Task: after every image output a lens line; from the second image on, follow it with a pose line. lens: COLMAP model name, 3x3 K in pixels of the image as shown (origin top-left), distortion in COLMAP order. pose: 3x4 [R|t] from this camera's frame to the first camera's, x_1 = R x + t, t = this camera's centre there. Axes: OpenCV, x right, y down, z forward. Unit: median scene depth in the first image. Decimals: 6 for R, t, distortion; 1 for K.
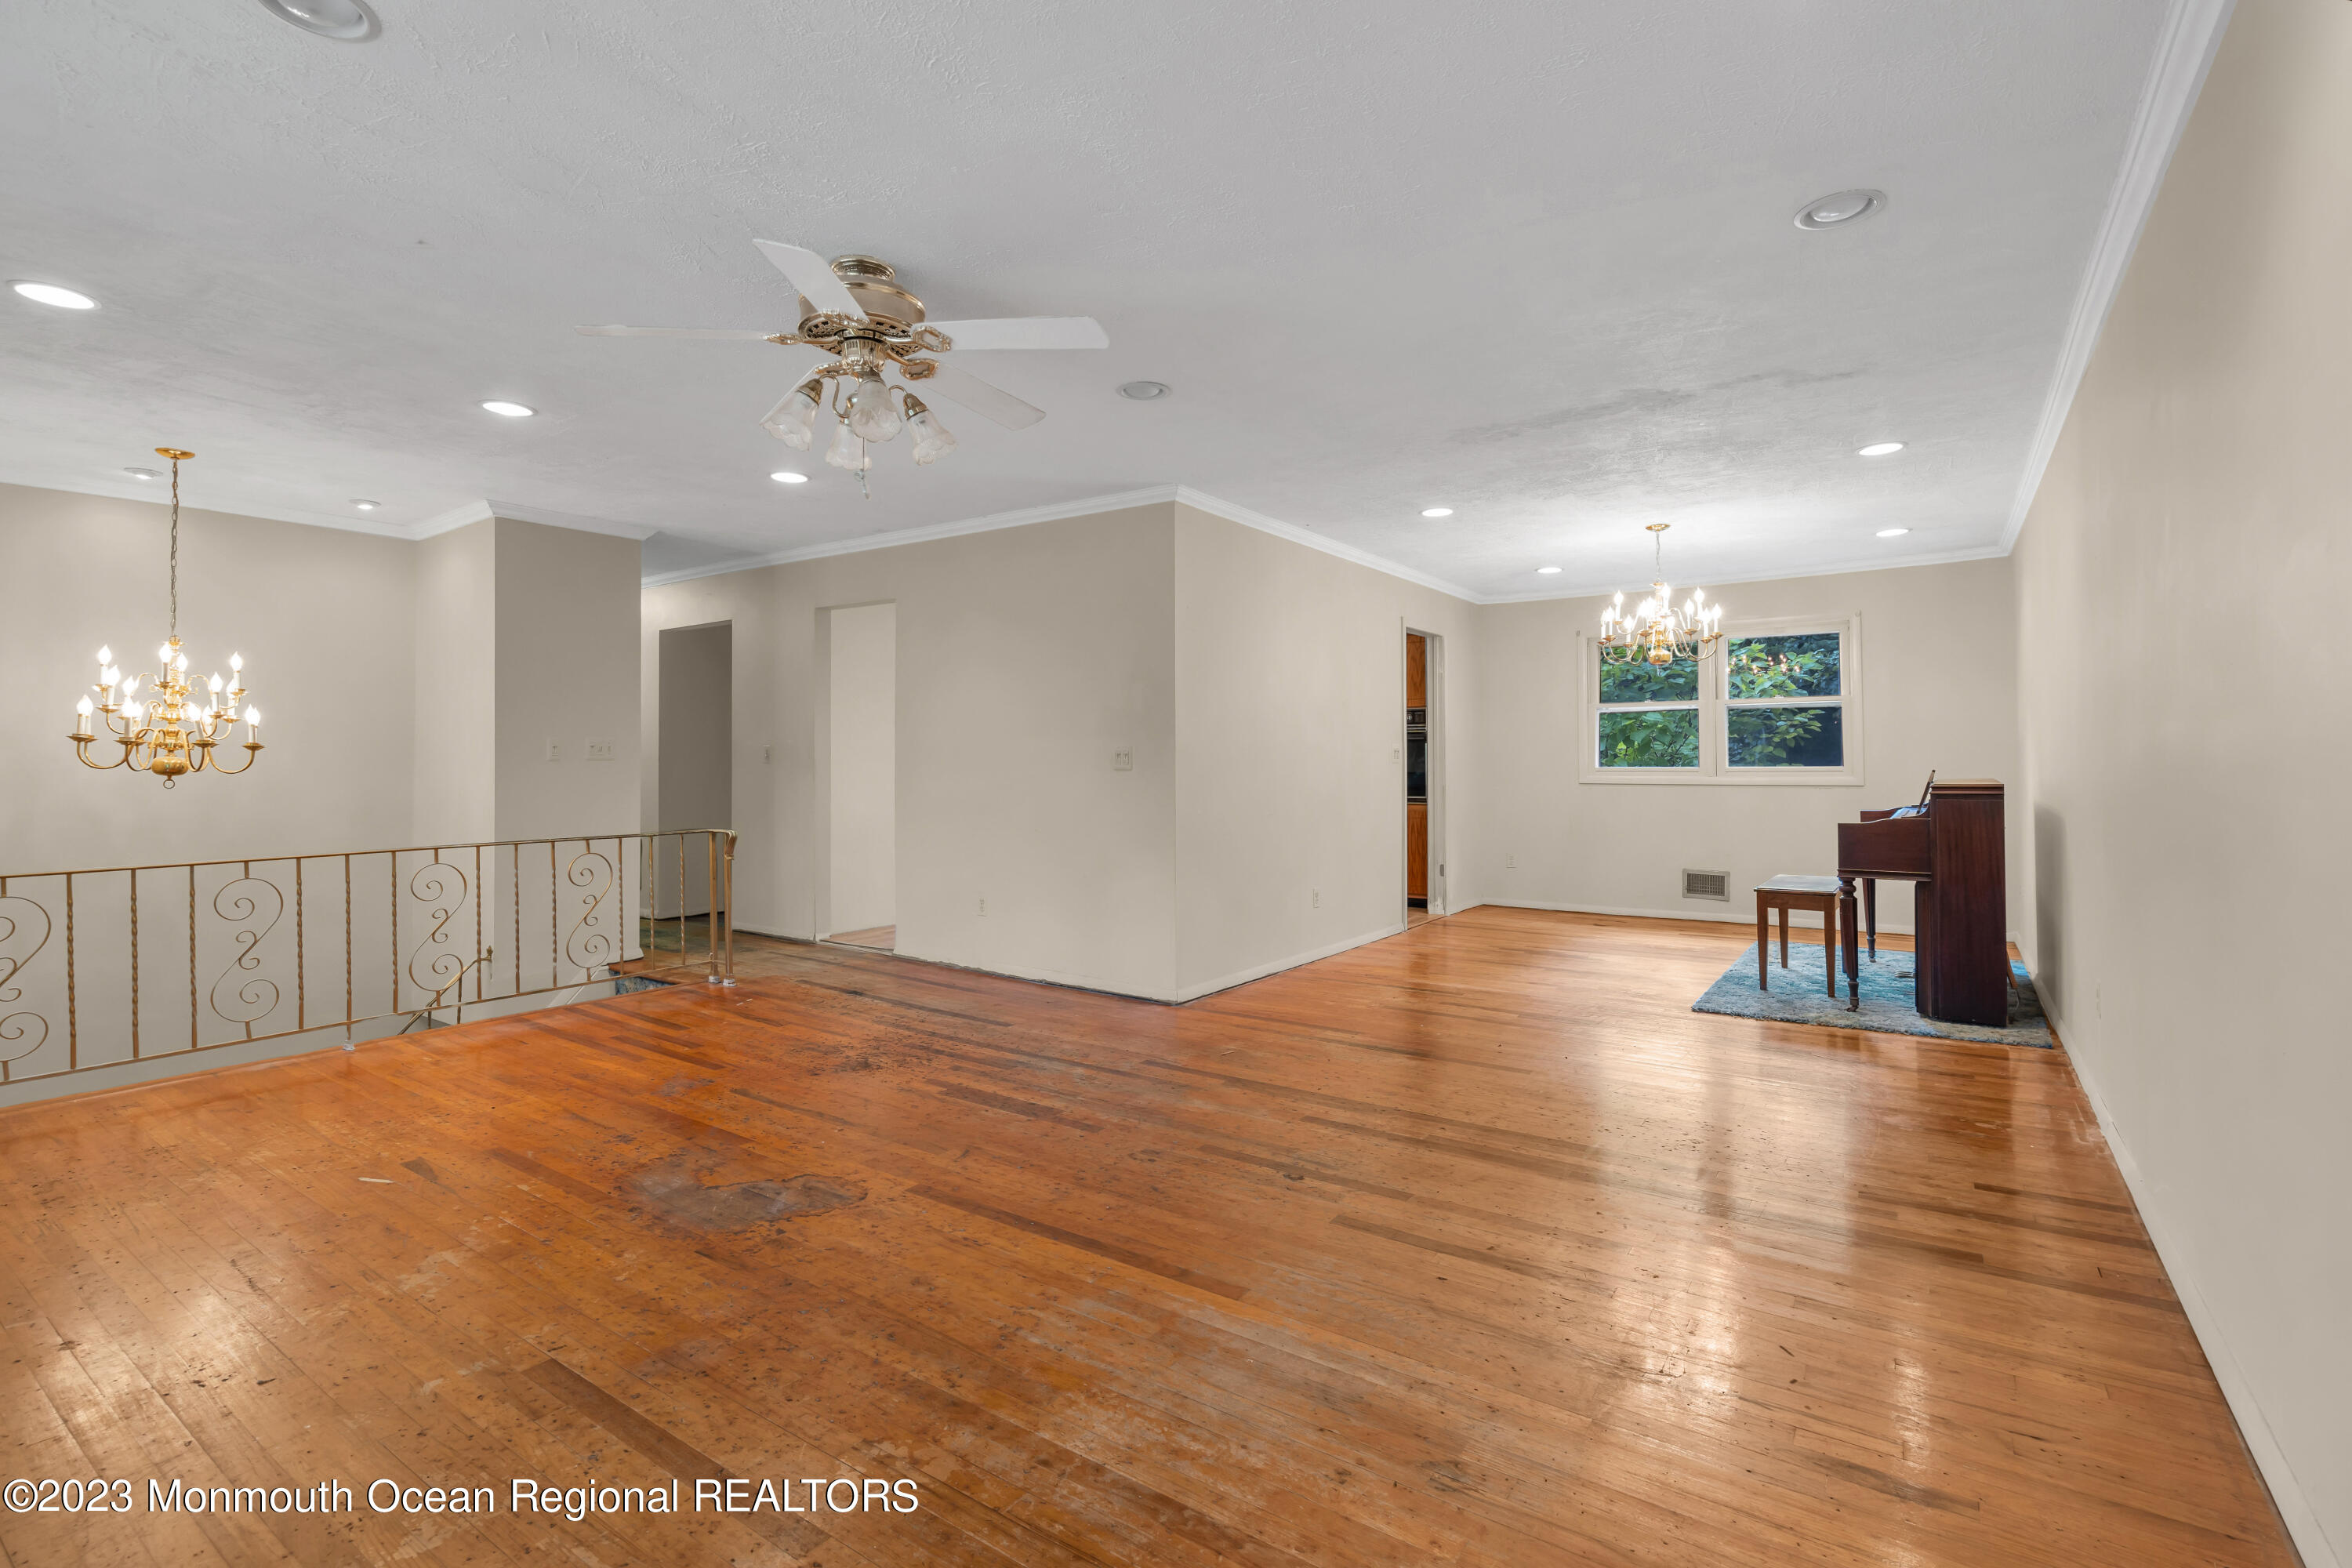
lens RADIAL K [[1075.3, 0, 1172.5], [0, 1075.3, 770.1], [0, 0, 1]] dist [0.000316, 0.000212]
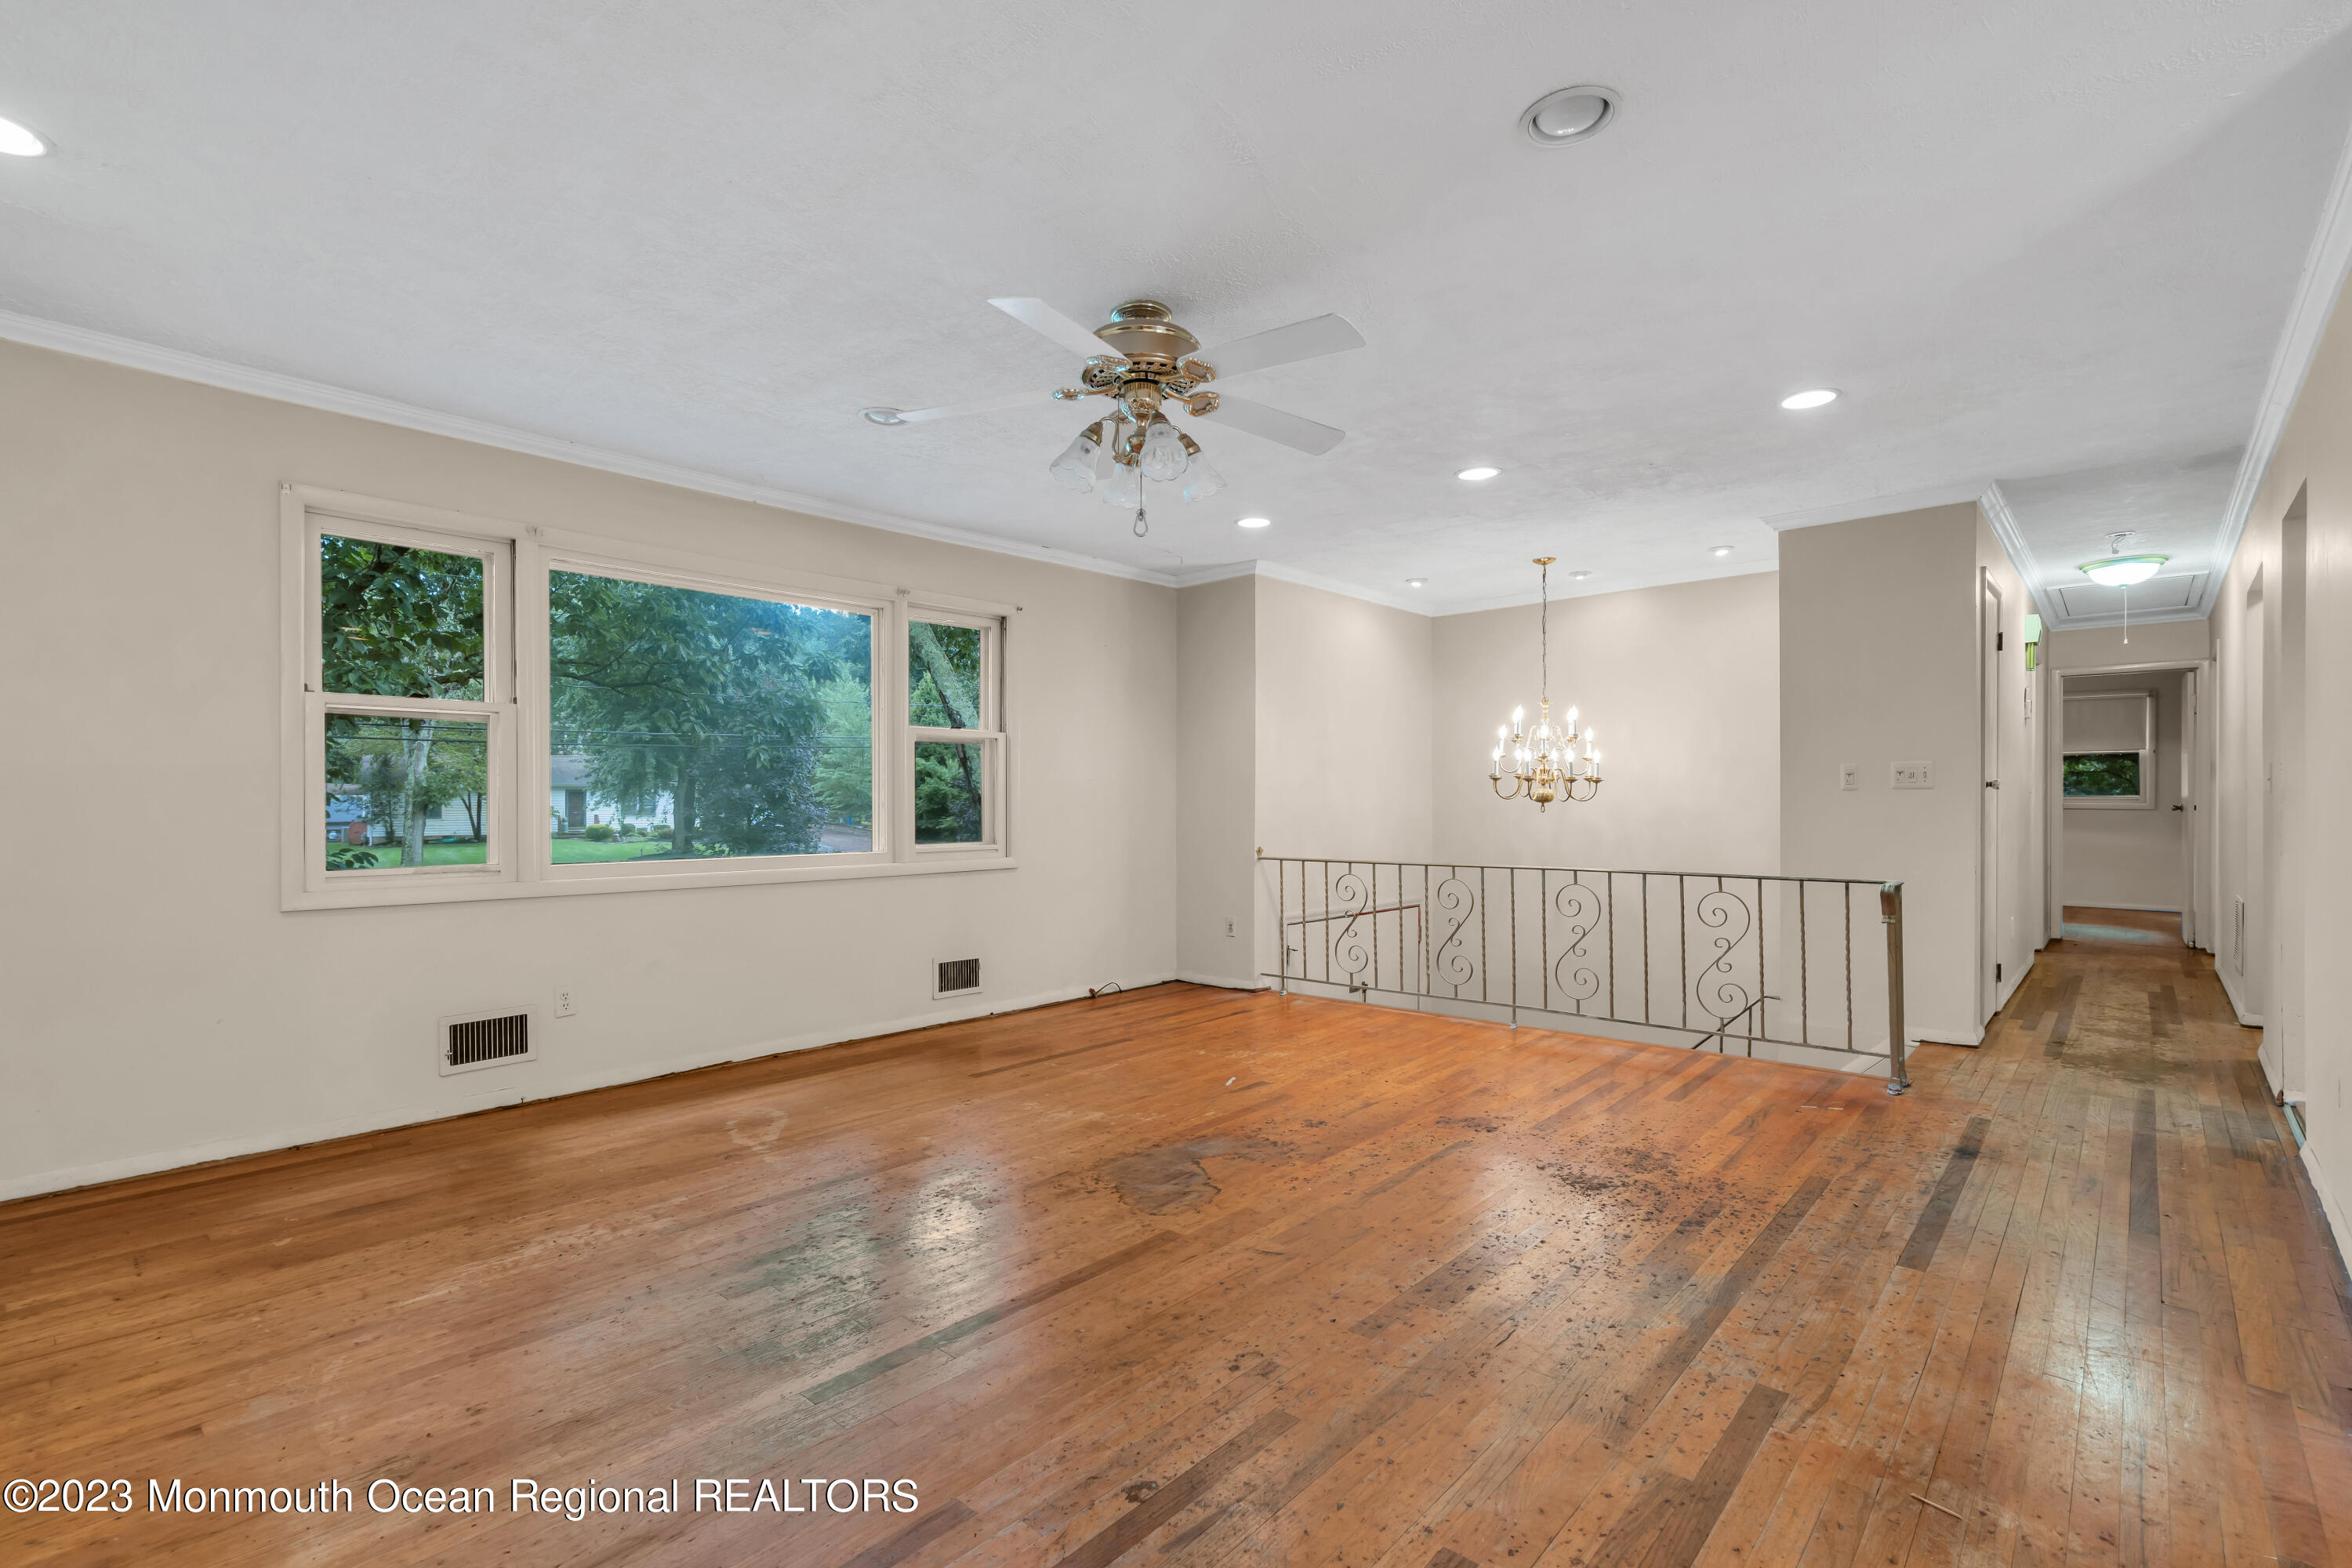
lens RADIAL K [[1075.3, 0, 1171.8], [0, 1075.3, 792.9], [0, 0, 1]] dist [0.000316, 0.000212]
pose [[-0.126264, -0.002390, -0.991994, 0.601732], [-0.005053, 0.999986, -0.001766, -0.002961], [0.991984, 0.004789, -0.126274, 0.941462]]
